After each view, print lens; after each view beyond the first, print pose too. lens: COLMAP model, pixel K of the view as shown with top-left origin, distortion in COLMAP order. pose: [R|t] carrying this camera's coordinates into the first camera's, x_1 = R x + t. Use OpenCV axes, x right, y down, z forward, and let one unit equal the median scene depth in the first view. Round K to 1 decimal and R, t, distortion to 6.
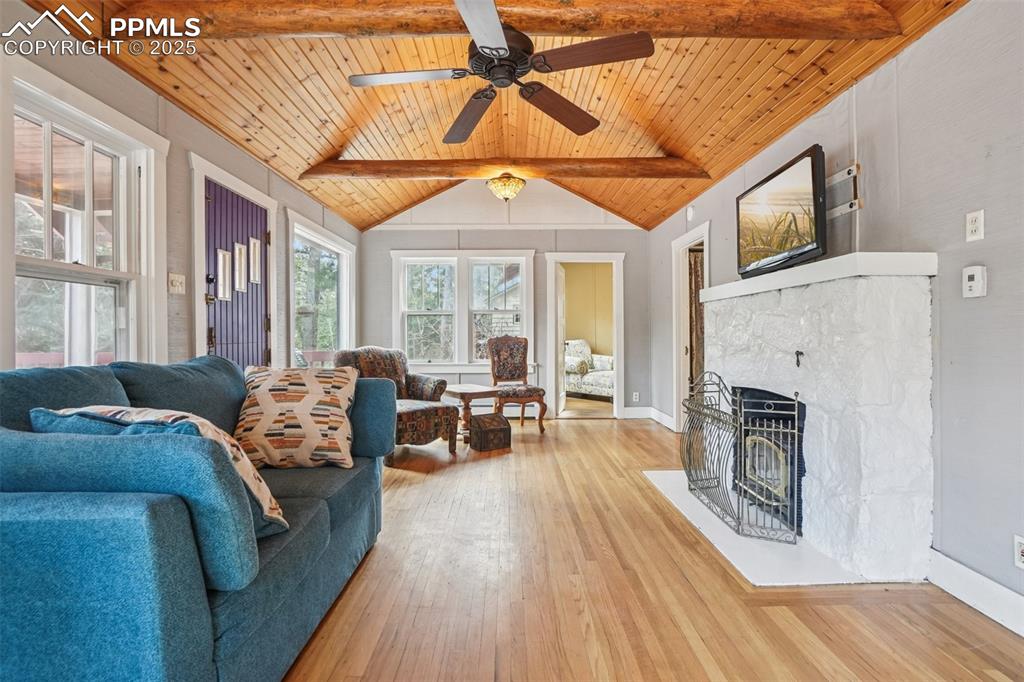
lens RADIAL K [[486.6, 0, 507.1], [0, 486.6, 329.1], [0, 0, 1]] dist [-0.034222, 0.008370]
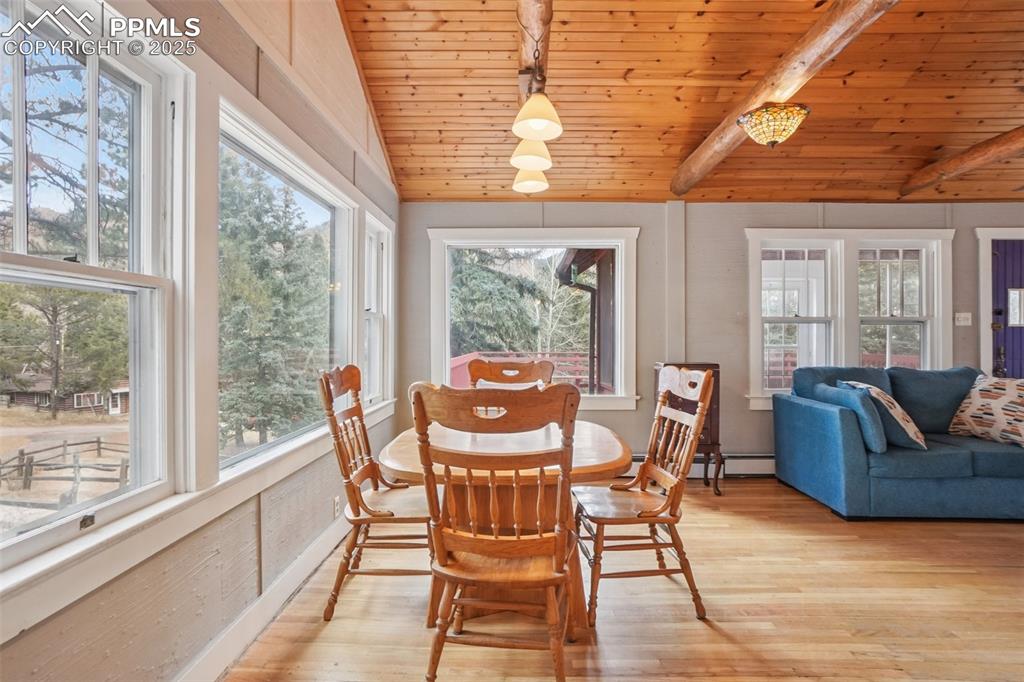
lens RADIAL K [[532.9, 0, 505.7], [0, 532.9, 342.7], [0, 0, 1]] dist [-0.034990, 0.016295]
pose [[-0.025411, 0.014371, -0.999574, 1.108957], [0.009498, 0.999855, 0.014134, -0.060960], [0.999632, -0.009135, -0.025544, -0.458458]]
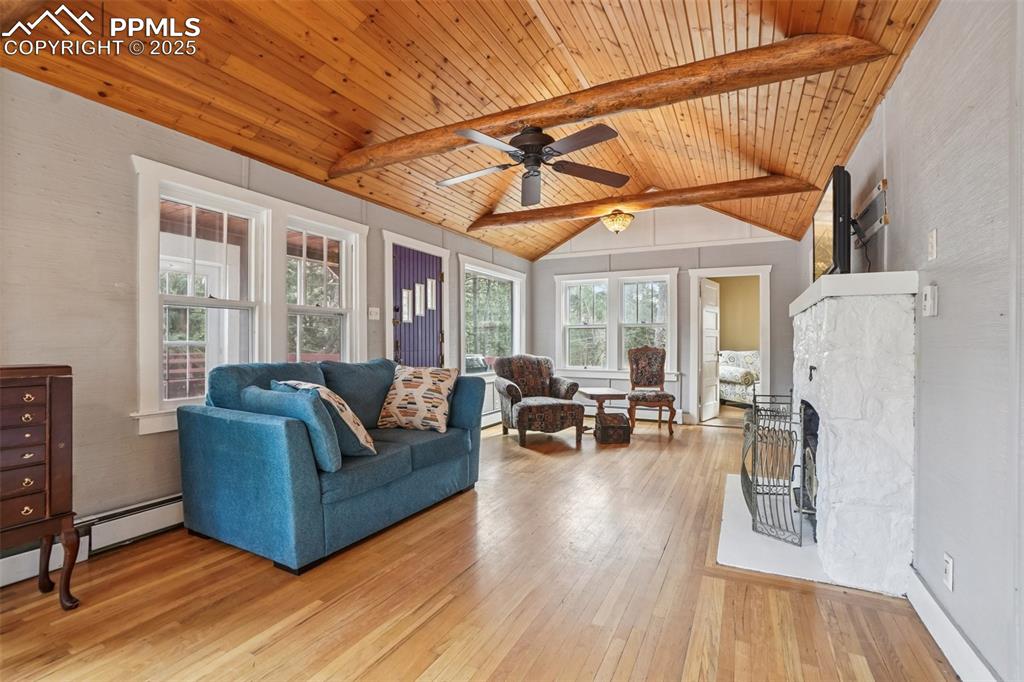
lens RADIAL K [[459.2, 0, 514.1], [0, 459.2, 339.4], [0, 0, 1]] dist [-0.042553, 0.007941]
pose [[0.891808, 0.003411, -0.452402, 0.464720], [-0.001794, 0.999990, 0.004004, -0.015530], [0.452411, -0.002759, 0.891805, -0.175786]]
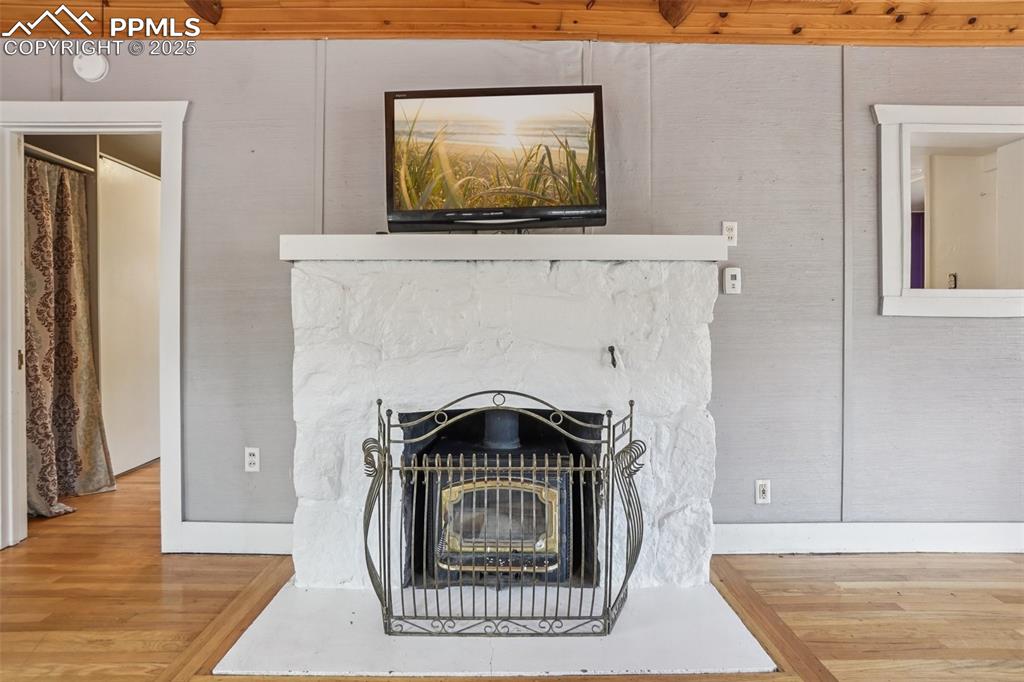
lens RADIAL K [[486.6, 0, 506.8], [0, 486.6, 336.9], [0, 0, 1]] dist [-0.034222, 0.008370]
pose [[-0.012366, -0.000956, 0.999923, -0.153827], [-0.011460, 0.999934, 0.000814, 0.033378], [-0.999858, -0.011449, -0.012377, 1.158073]]
